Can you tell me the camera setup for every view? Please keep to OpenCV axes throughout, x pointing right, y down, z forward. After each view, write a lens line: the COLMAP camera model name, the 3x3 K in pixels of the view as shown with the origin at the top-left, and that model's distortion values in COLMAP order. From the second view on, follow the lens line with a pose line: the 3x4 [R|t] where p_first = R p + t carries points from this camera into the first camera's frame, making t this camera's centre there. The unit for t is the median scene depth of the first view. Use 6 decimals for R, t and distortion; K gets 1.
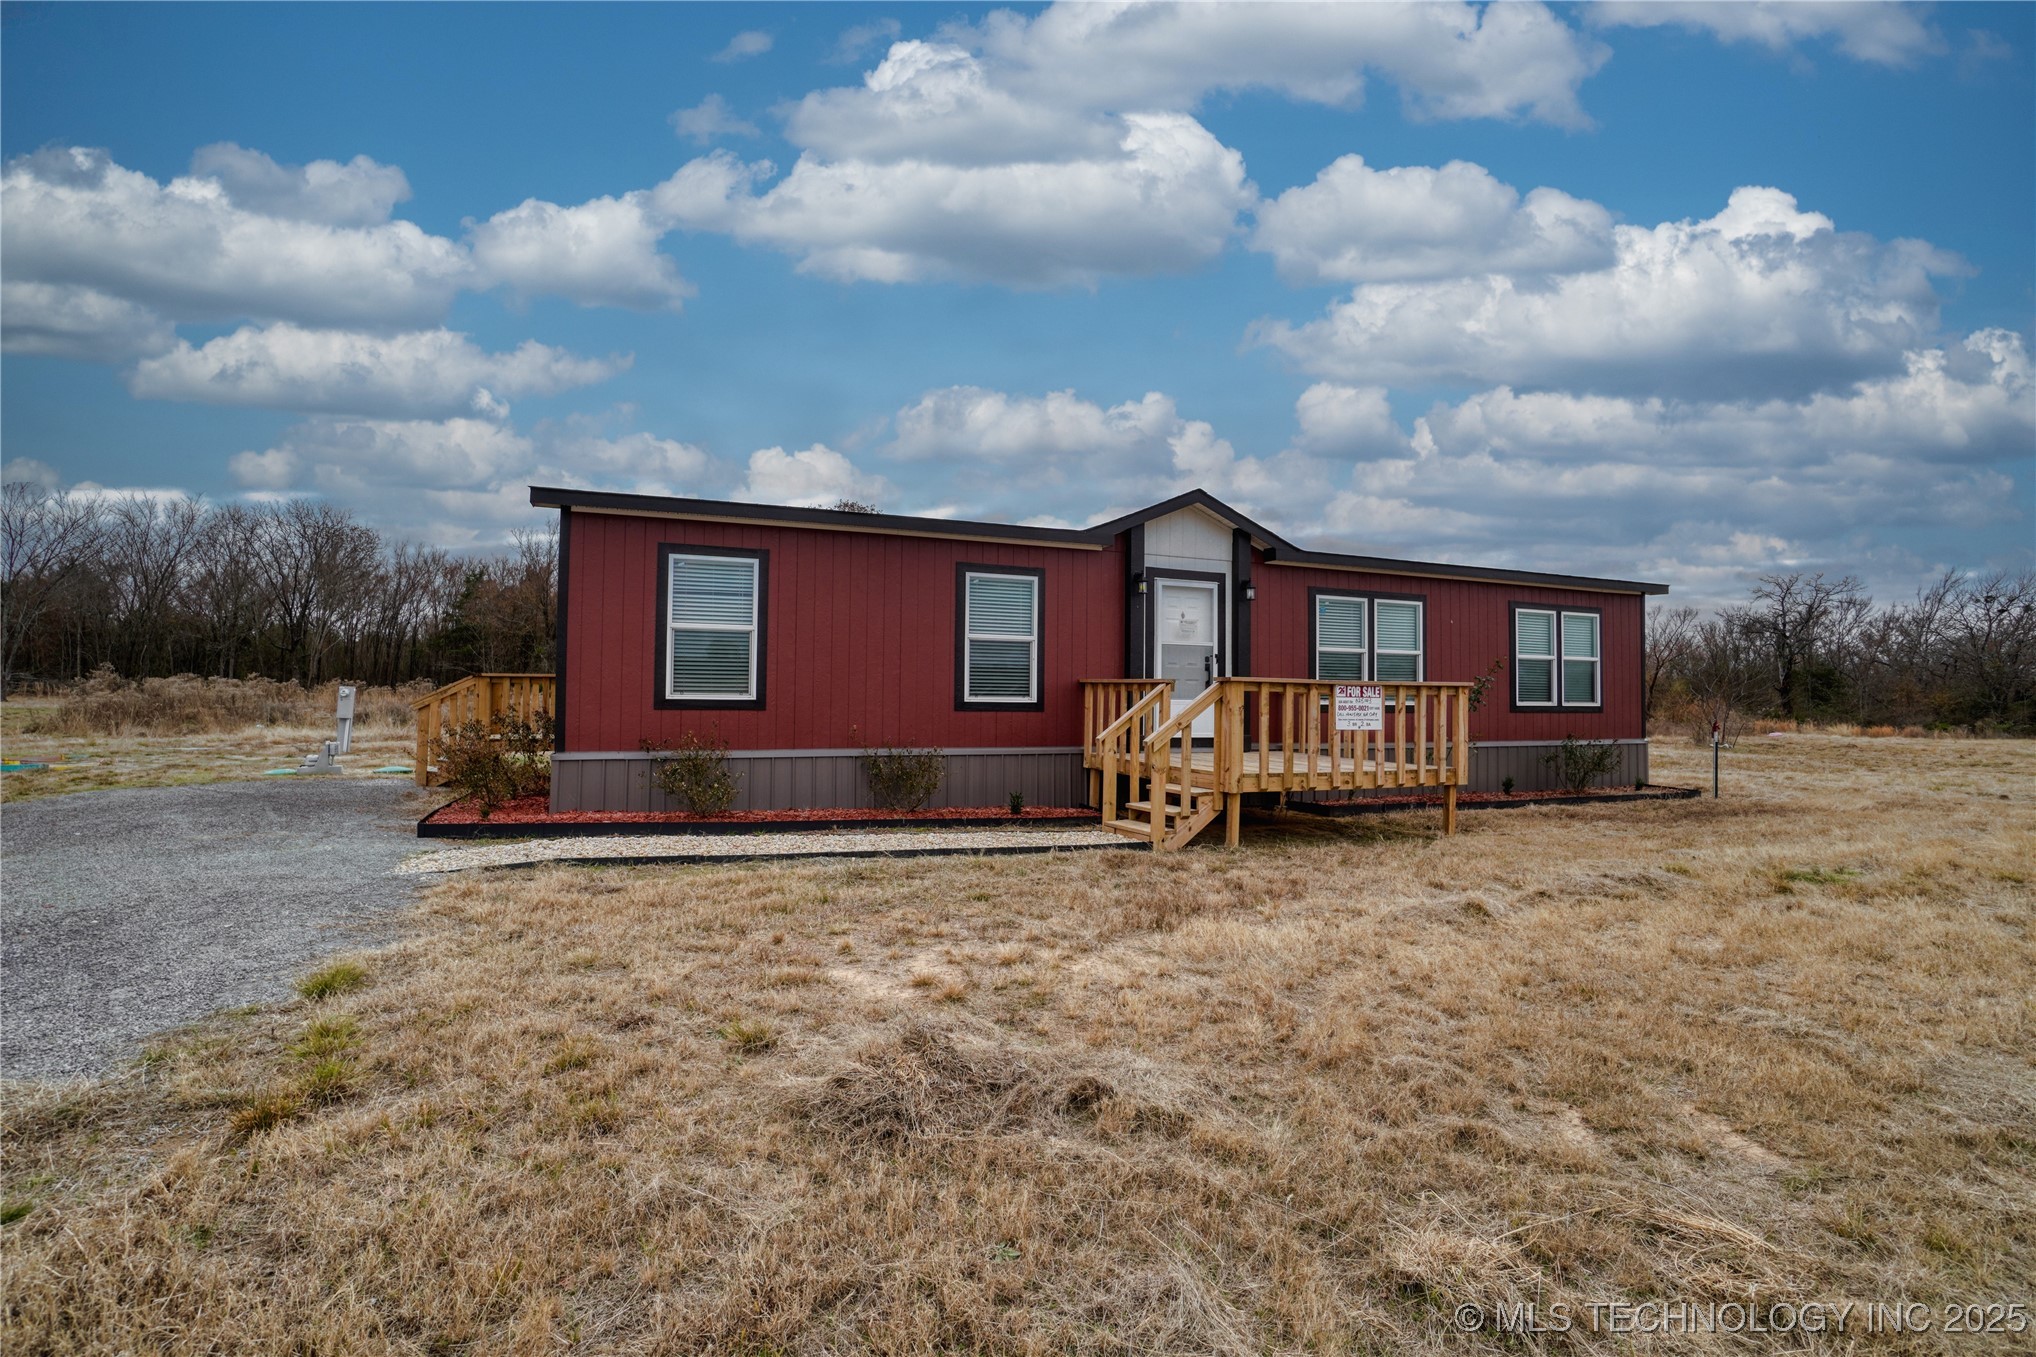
lens RADIAL K [[893.1, 0, 1018.0], [0, 893.1, 678.5], [0, 0, 1]] dist [0.000944, 0.000768]
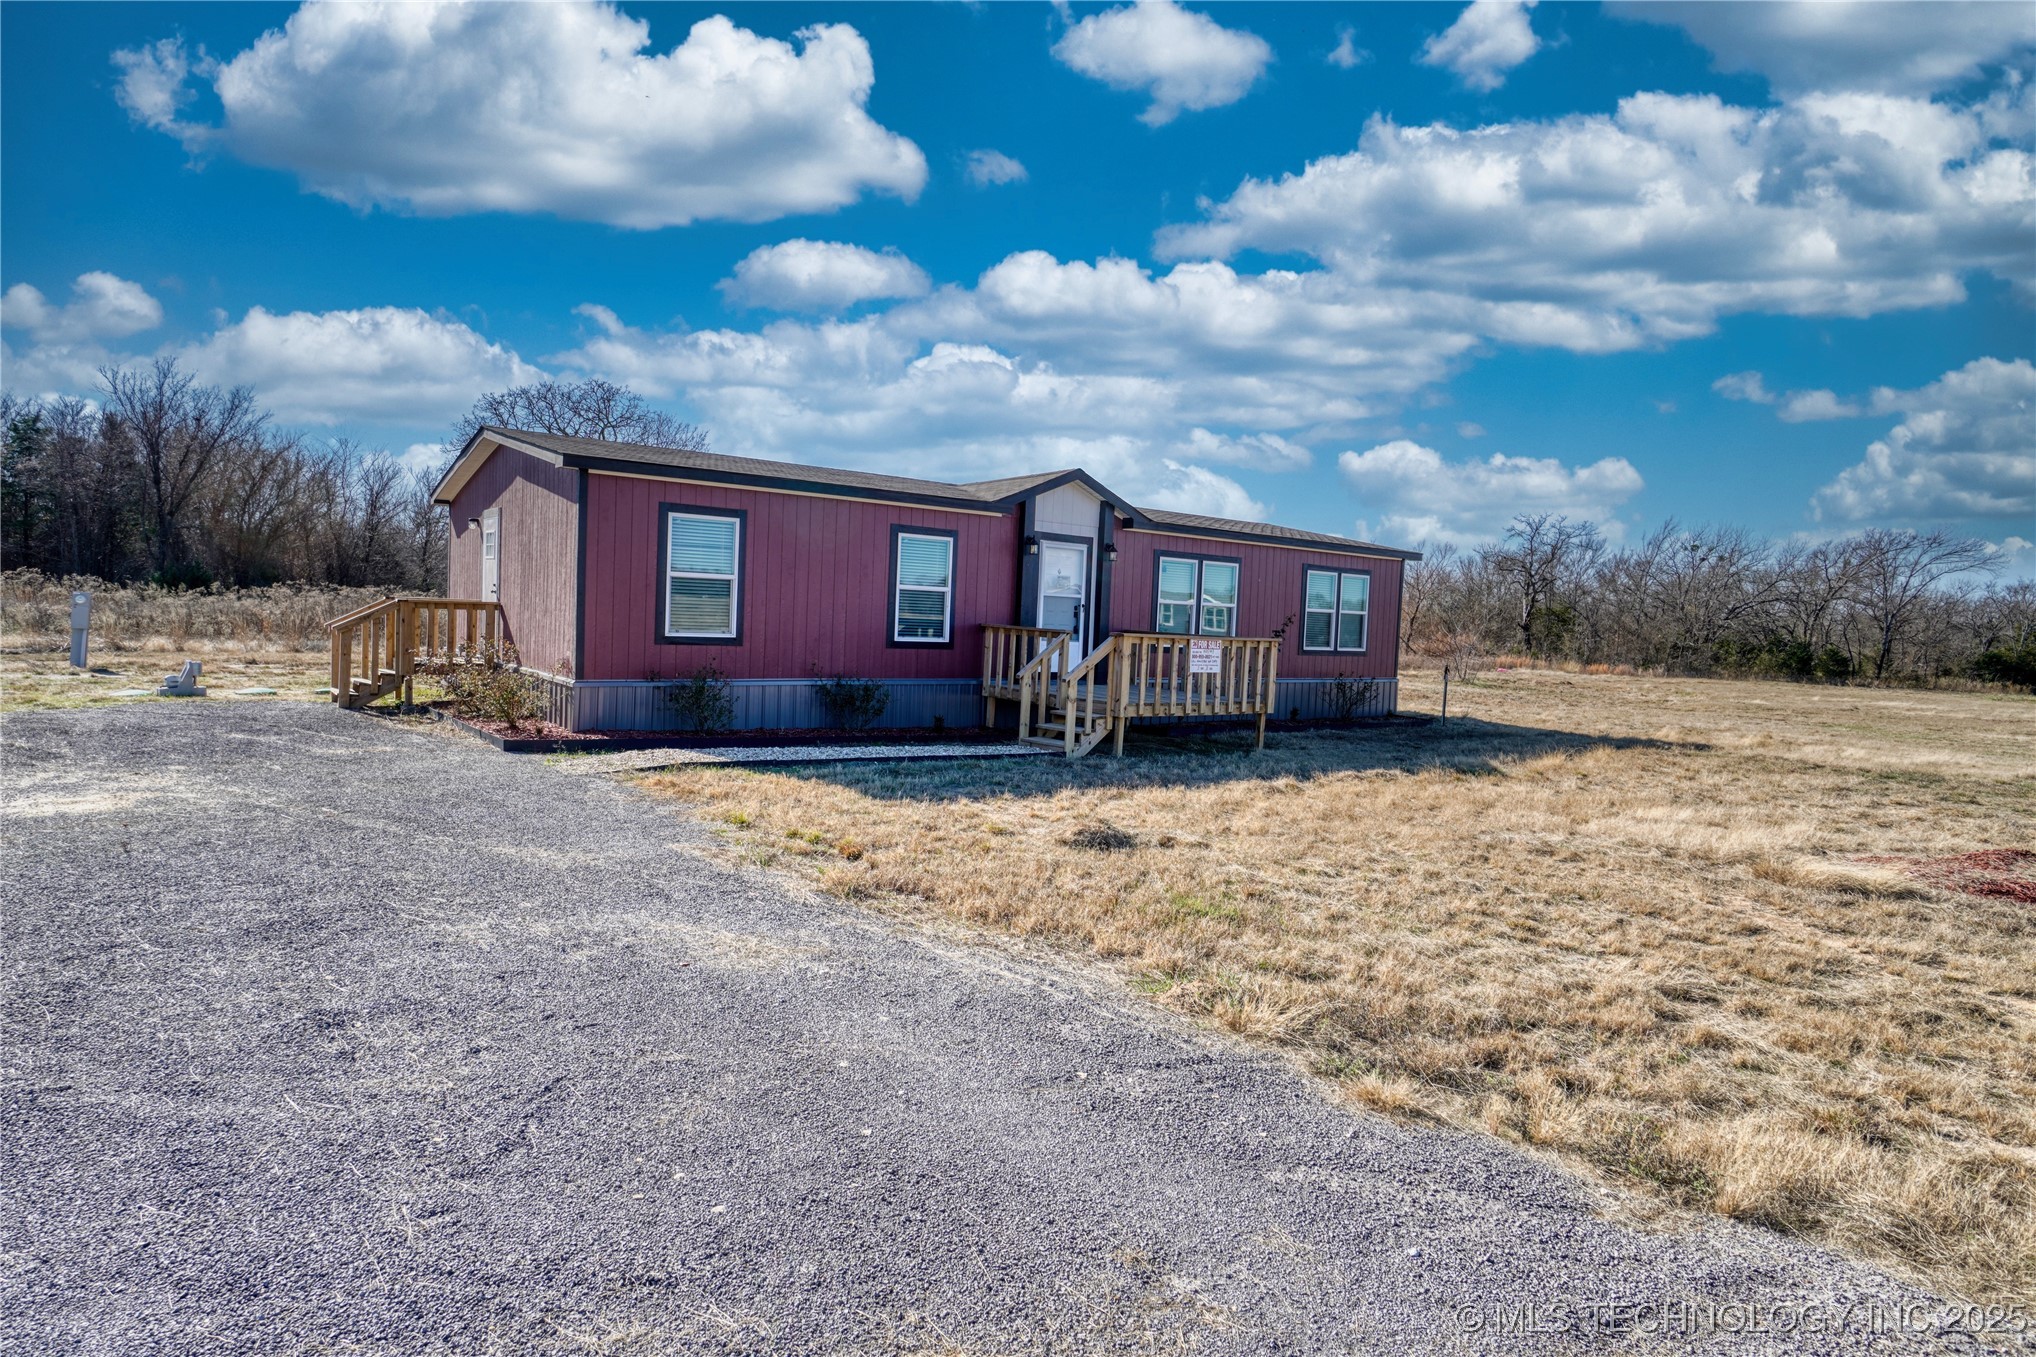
lens RADIAL K [[1059.3, 0, 966.9], [0, 1059.3, 672.6], [0, 0, 1]] dist [-0.000382, -0.000423]
pose [[0.976012, 0.018095, 0.216965, -0.248951], [-0.035540, 0.996415, 0.076774, -0.040997], [-0.214798, -0.082644, 0.973156, -0.380364]]
